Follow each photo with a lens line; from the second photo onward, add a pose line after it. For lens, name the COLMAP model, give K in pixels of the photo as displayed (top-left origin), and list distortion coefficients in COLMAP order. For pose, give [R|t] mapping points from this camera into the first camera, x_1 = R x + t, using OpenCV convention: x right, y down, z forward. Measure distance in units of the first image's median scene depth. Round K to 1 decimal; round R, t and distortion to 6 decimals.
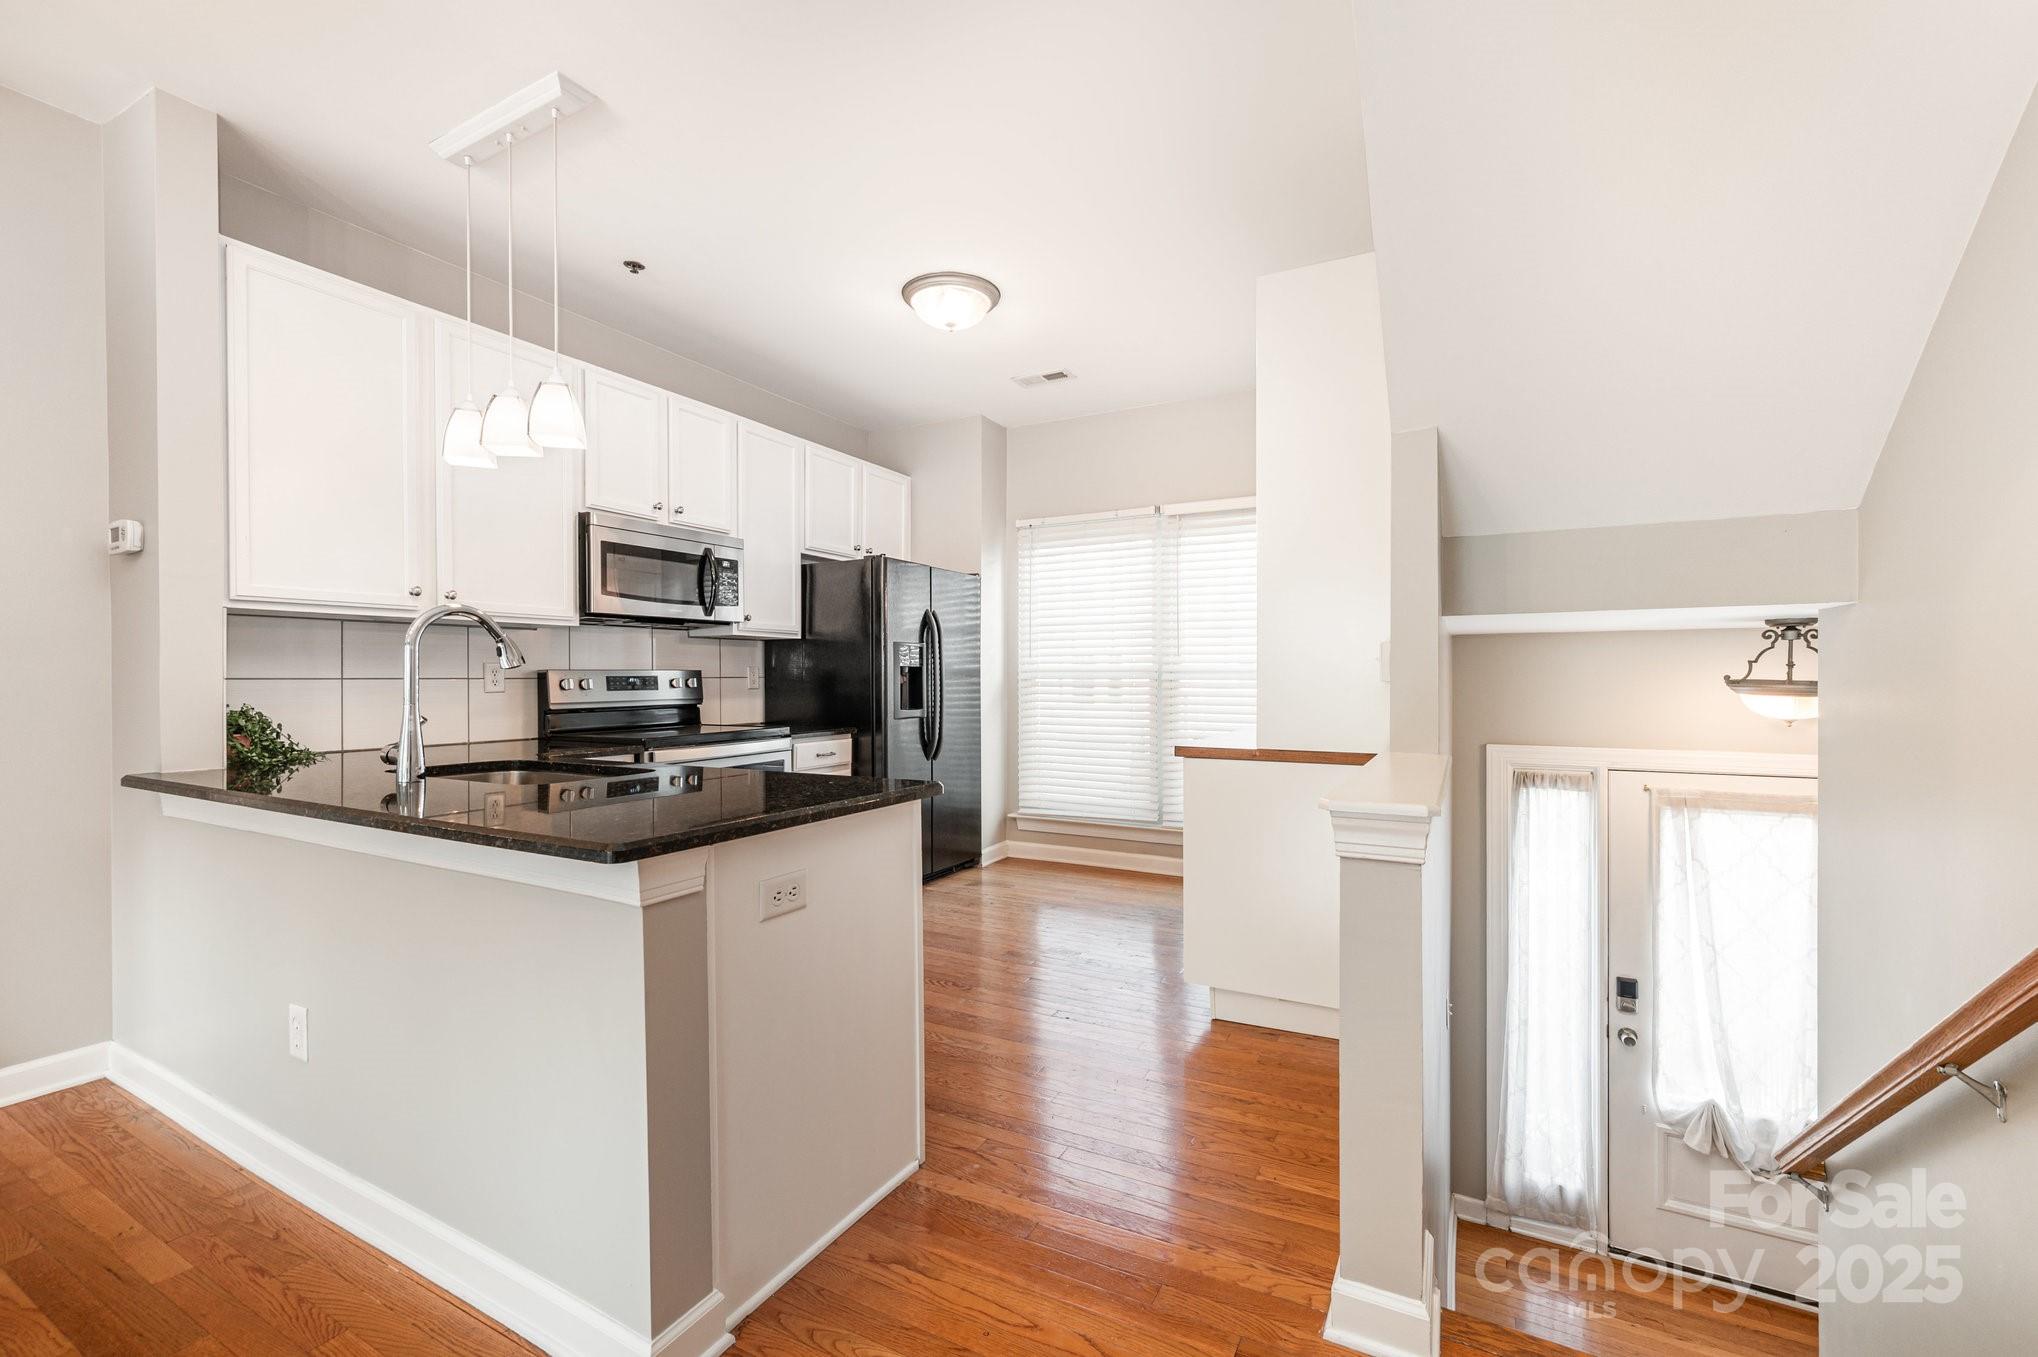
lens RADIAL K [[816.8, 0, 1022.6], [0, 816.8, 680.8], [0, 0, 1]] dist [0.001398, 0.000115]
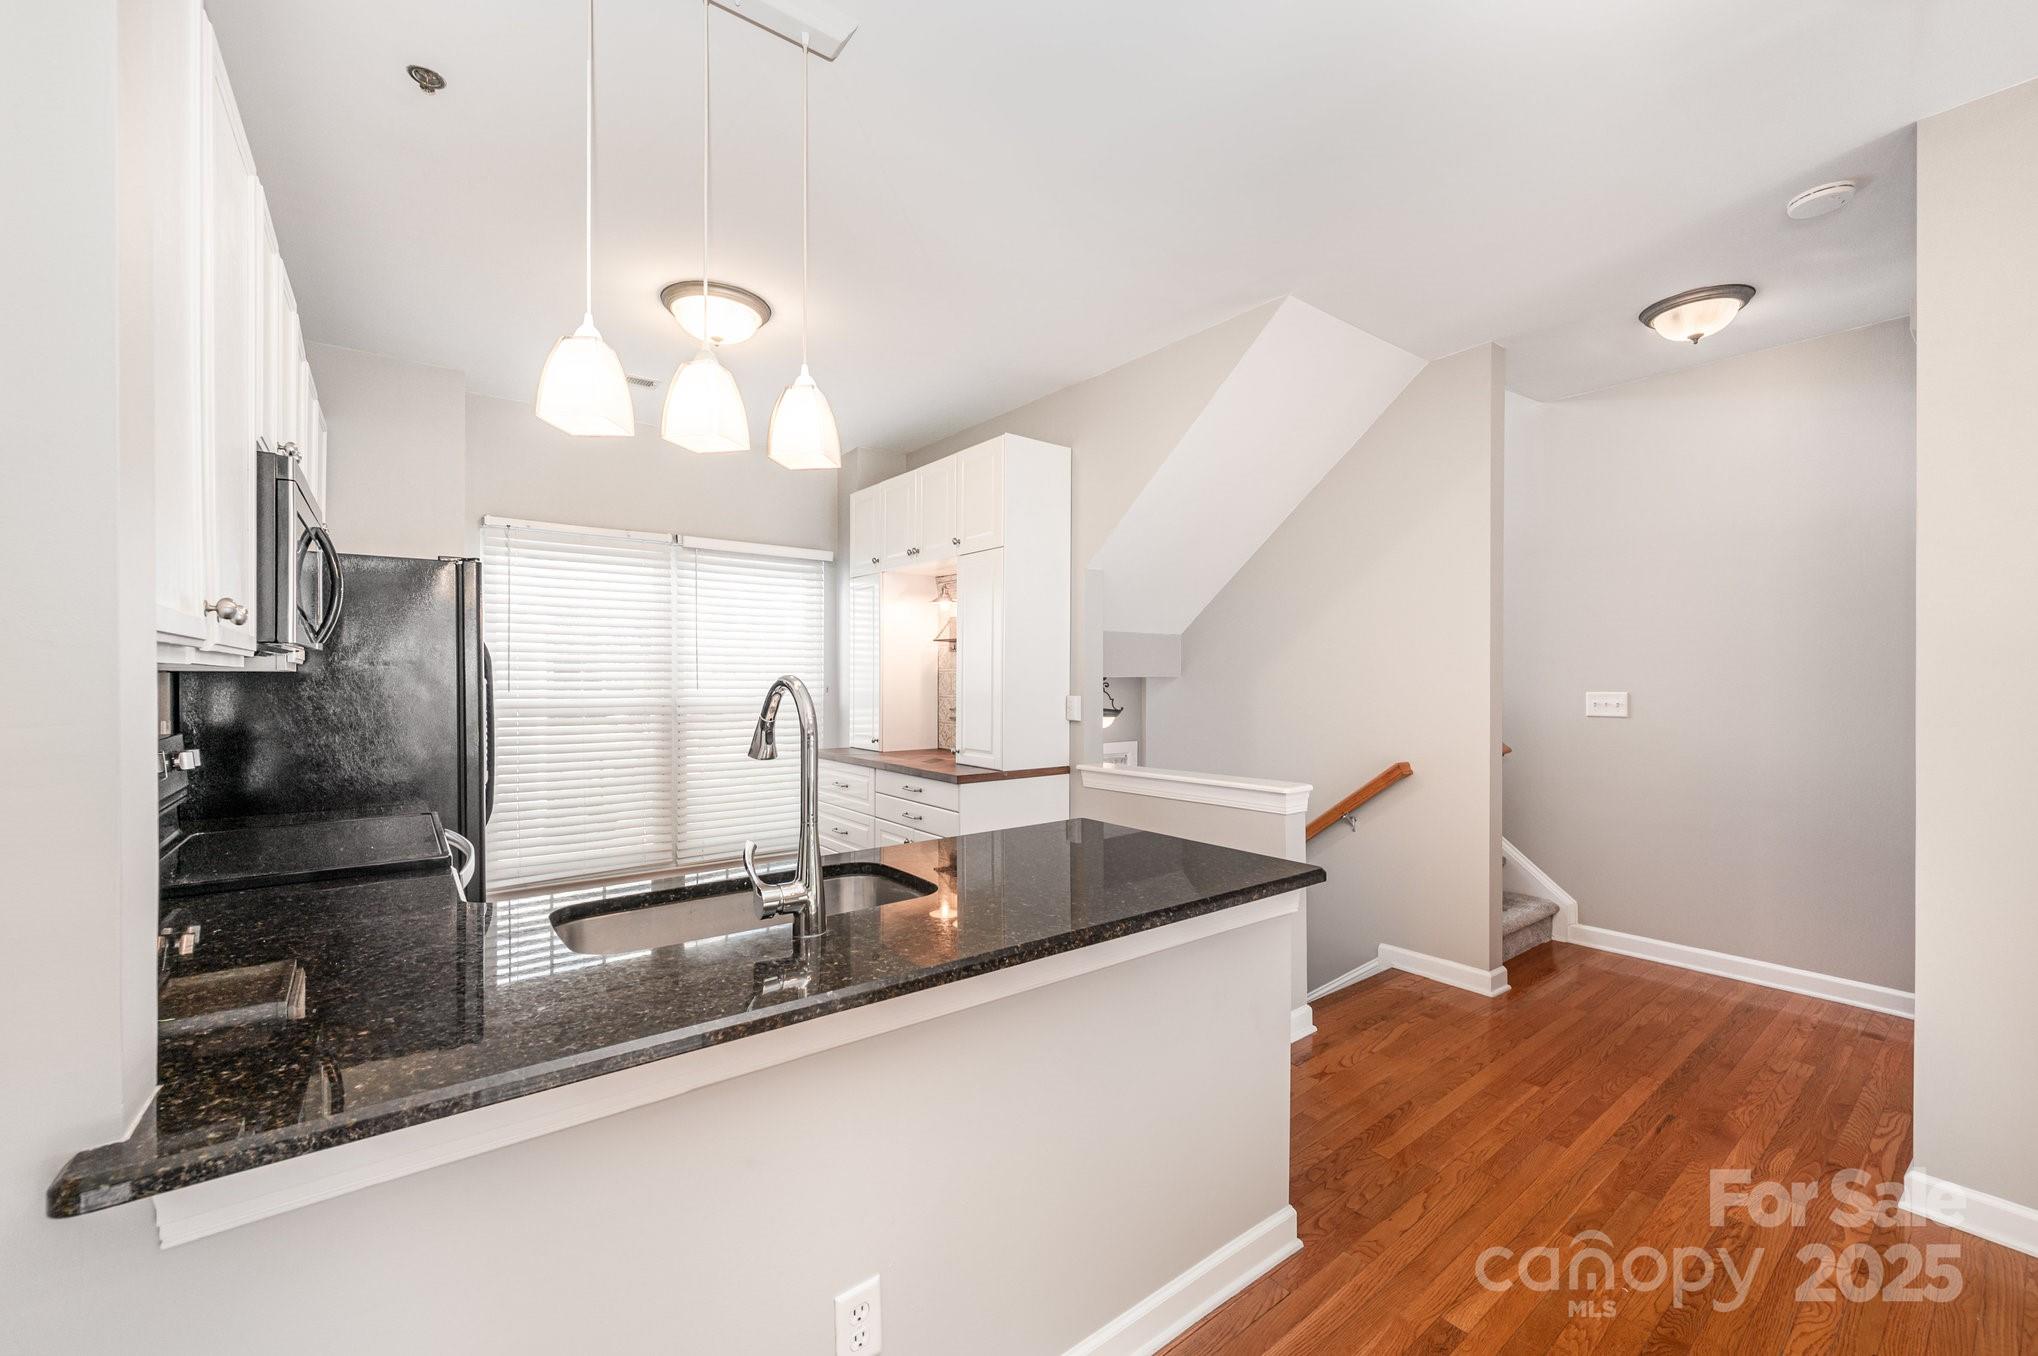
lens RADIAL K [[816.8, 0, 1022.6], [0, 816.8, 680.3], [0, 0, 1]] dist [0.001398, 0.000115]
pose [[0.408116, 0.002946, 0.912925, -0.790302], [0.000954, 0.999993, -0.003653, -0.054188], [-0.912930, 0.002362, 0.408110, 0.327821]]
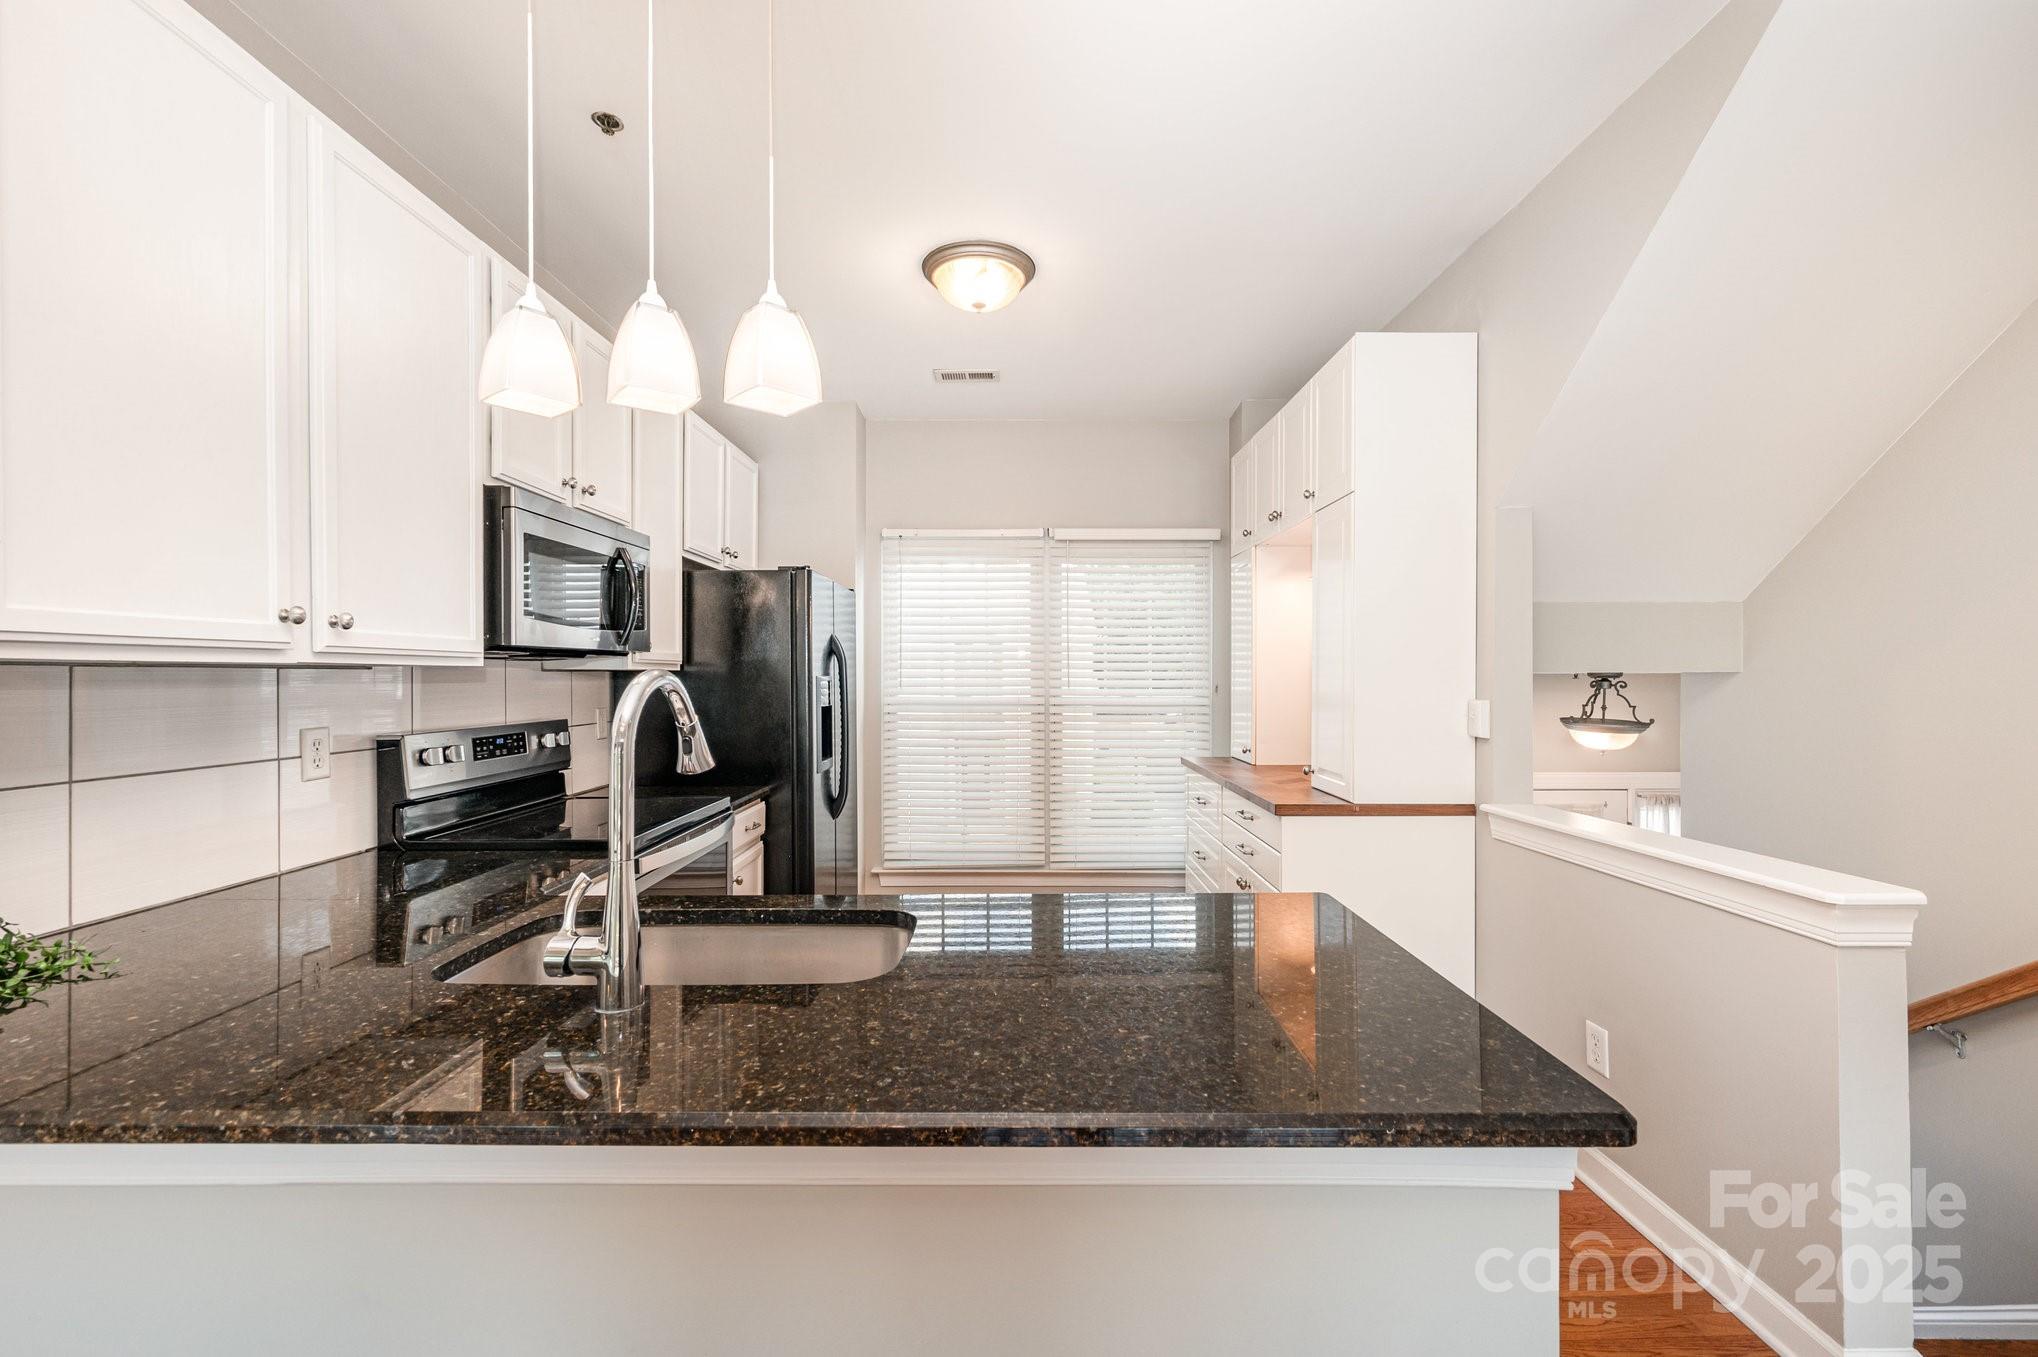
lens RADIAL K [[843.0, 0, 1004.6], [0, 843.0, 679.4], [0, 0, 1]] dist [0.001484, 0.000079]
pose [[0.884705, 0.002937, 0.466142, -0.473563], [-0.001505, 0.999993, -0.003444, -0.052806], [-0.466149, 0.002345, 0.884703, 0.233934]]
